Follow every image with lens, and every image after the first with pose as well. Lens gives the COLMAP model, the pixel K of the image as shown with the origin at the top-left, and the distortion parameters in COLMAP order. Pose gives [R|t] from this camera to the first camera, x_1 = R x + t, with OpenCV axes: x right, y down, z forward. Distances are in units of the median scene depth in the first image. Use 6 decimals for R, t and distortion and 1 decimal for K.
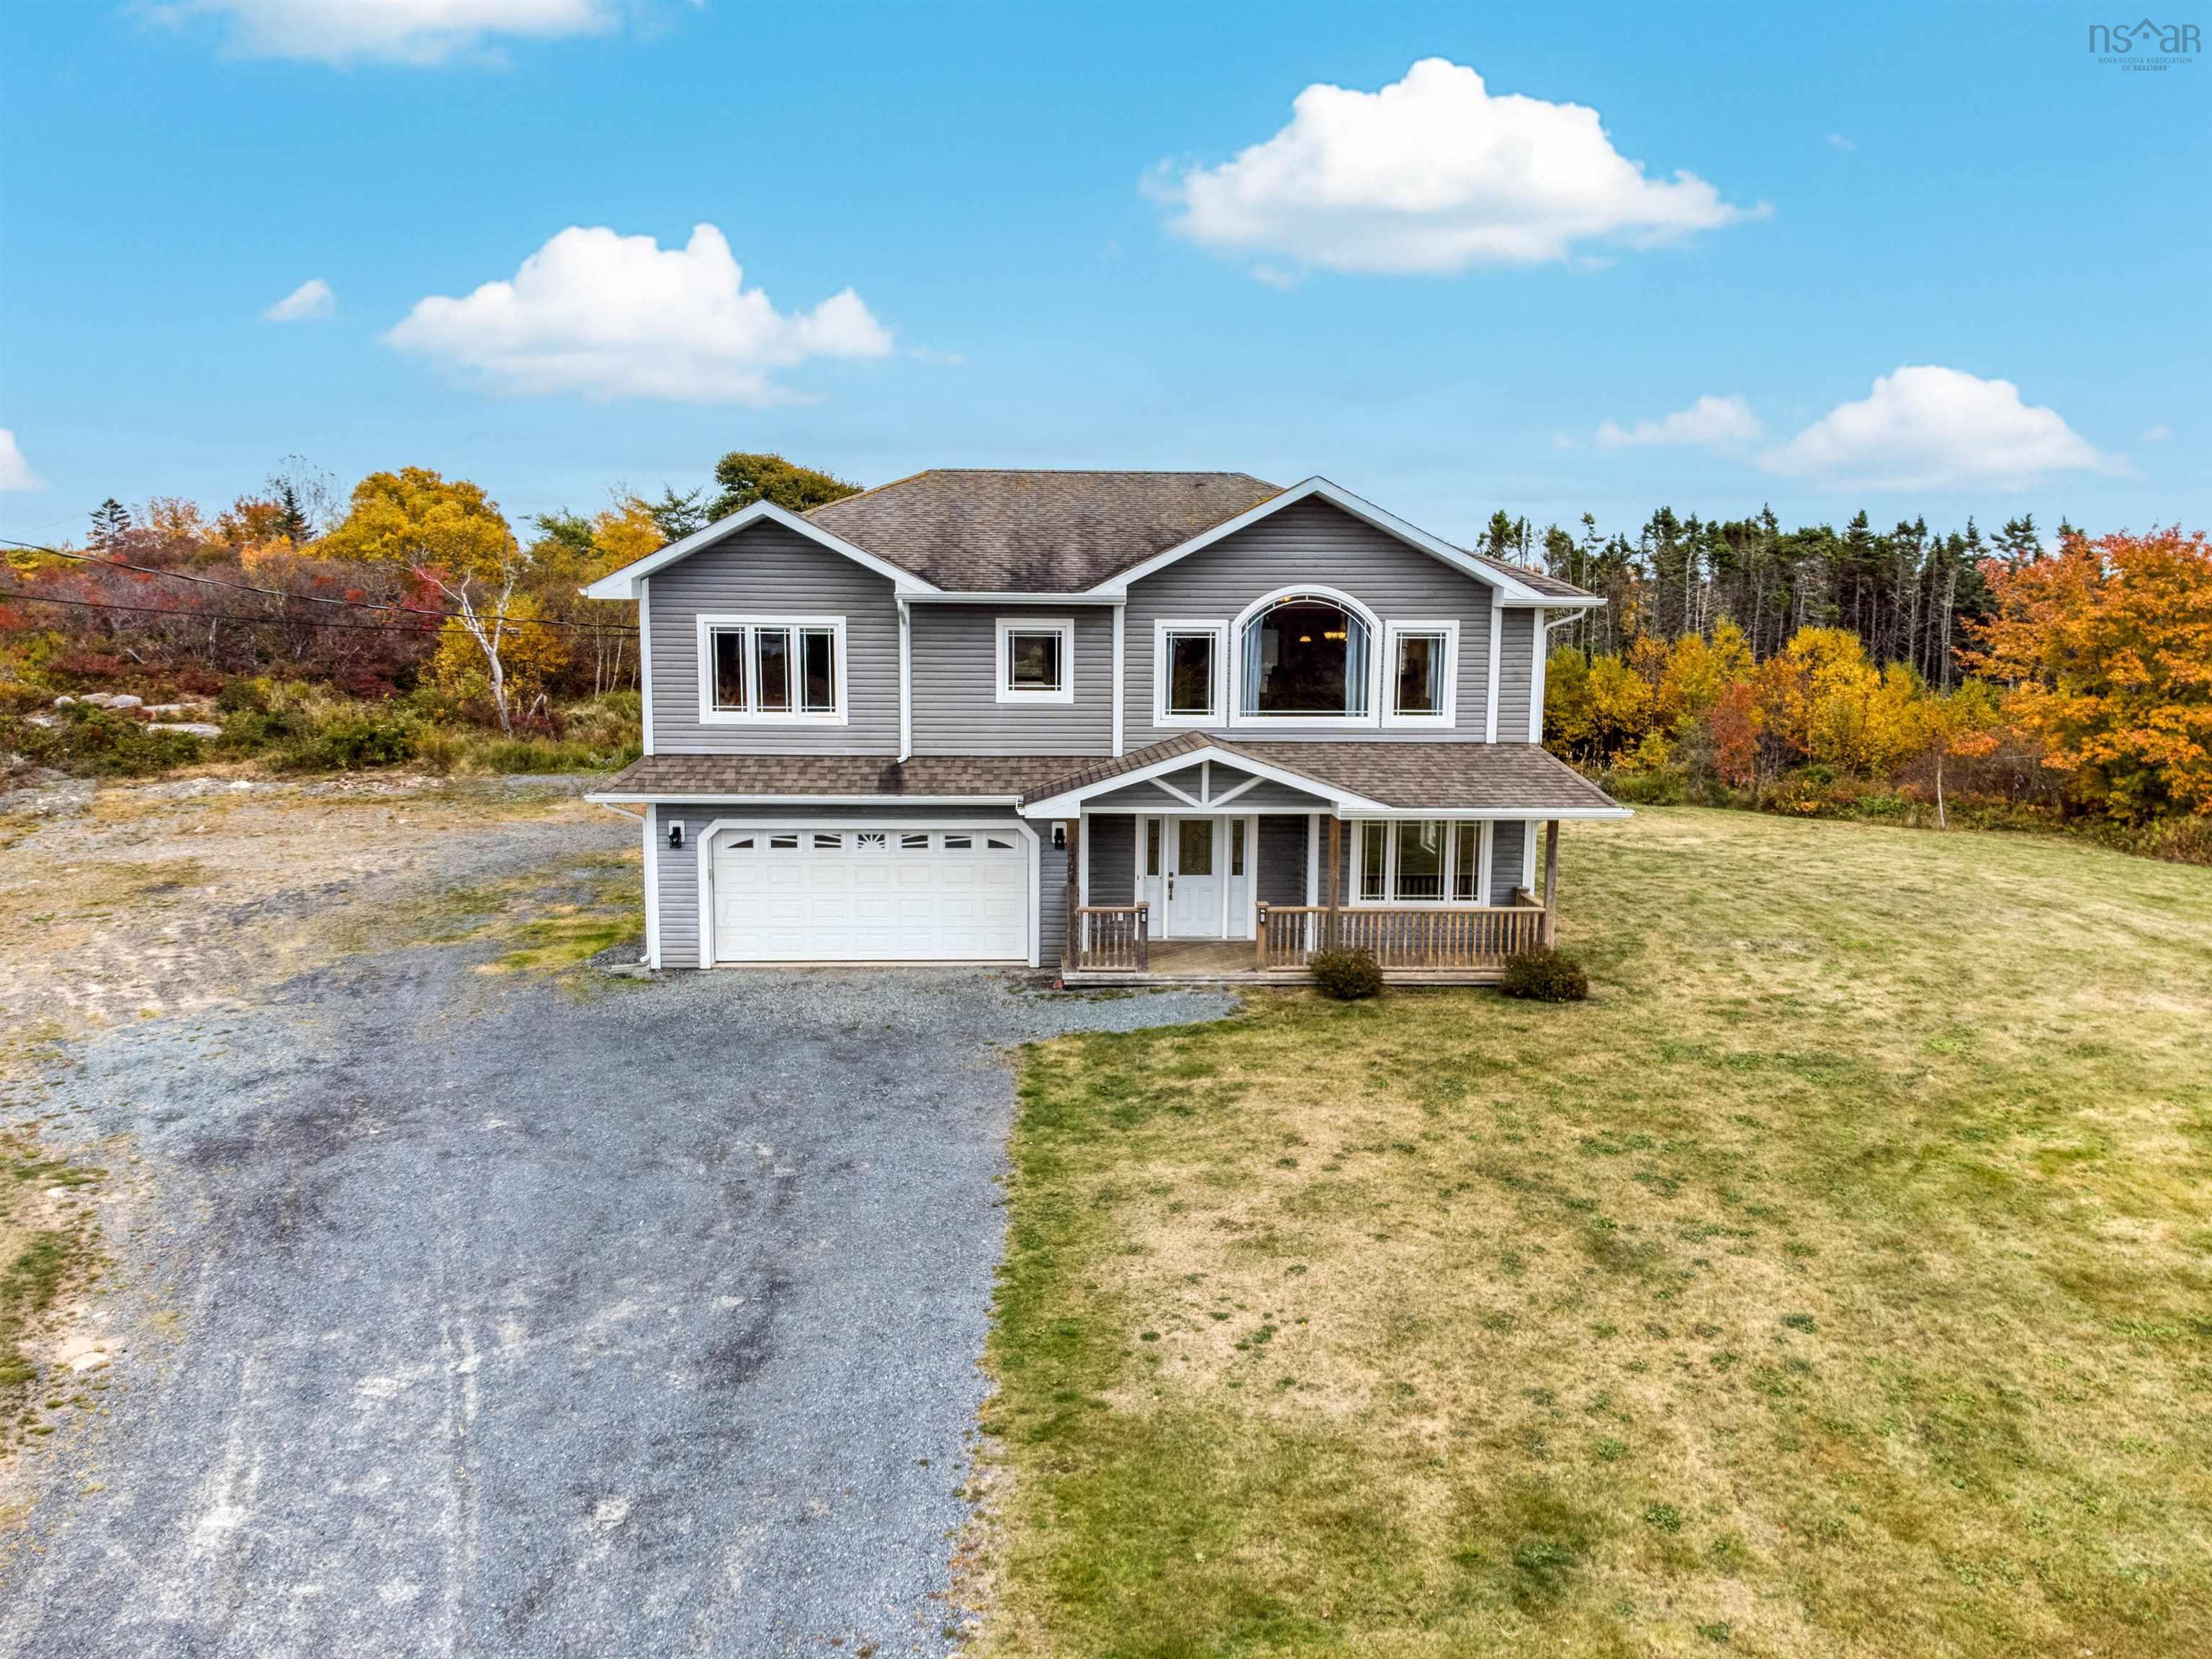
lens RADIAL K [[1703.1, 0, 1105.6], [0, 1703.1, 878.8], [0, 0, 1]] dist [0.007599, -0.001013]
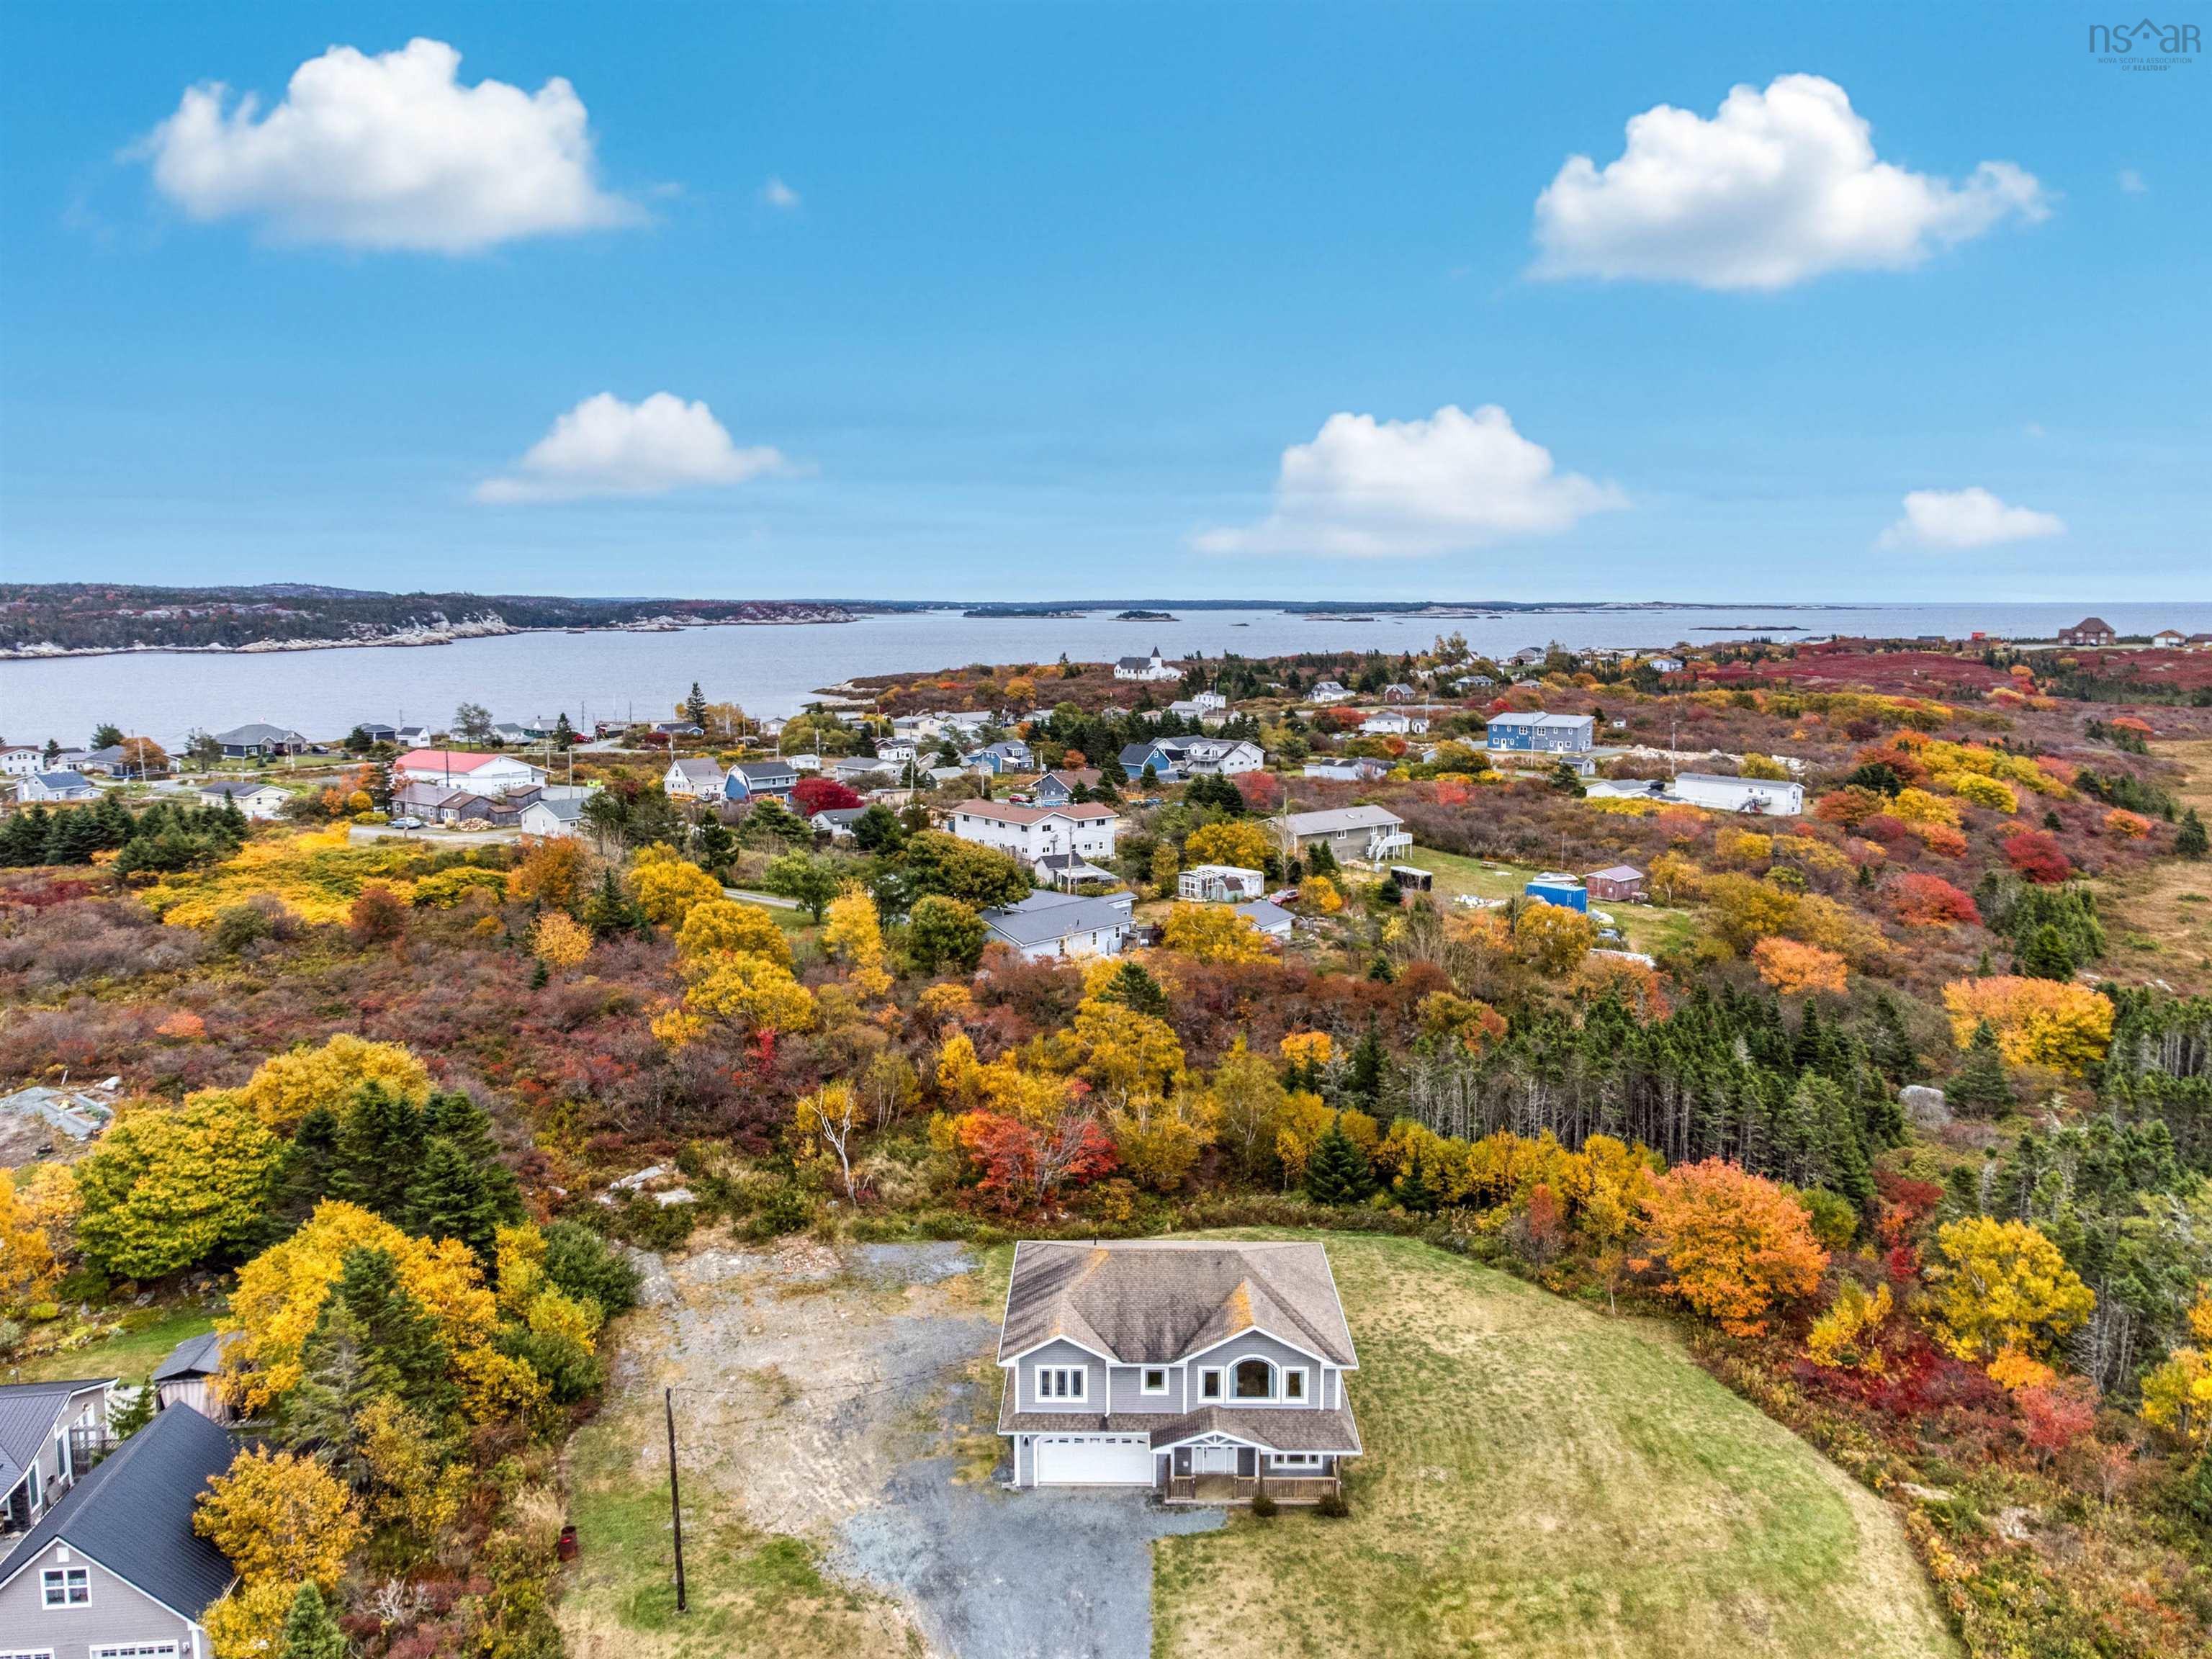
lens RADIAL K [[1943.2, 0, 1072.6], [0, 1943.2, 770.9], [0, 0, 1]] dist [-0.010267, -0.004826]
pose [[0.997640, -0.005943, -0.068409, 0.048708], [0.004593, 0.999792, -0.019879, -1.095422], [0.068513, 0.019517, 0.997459, -2.262205]]
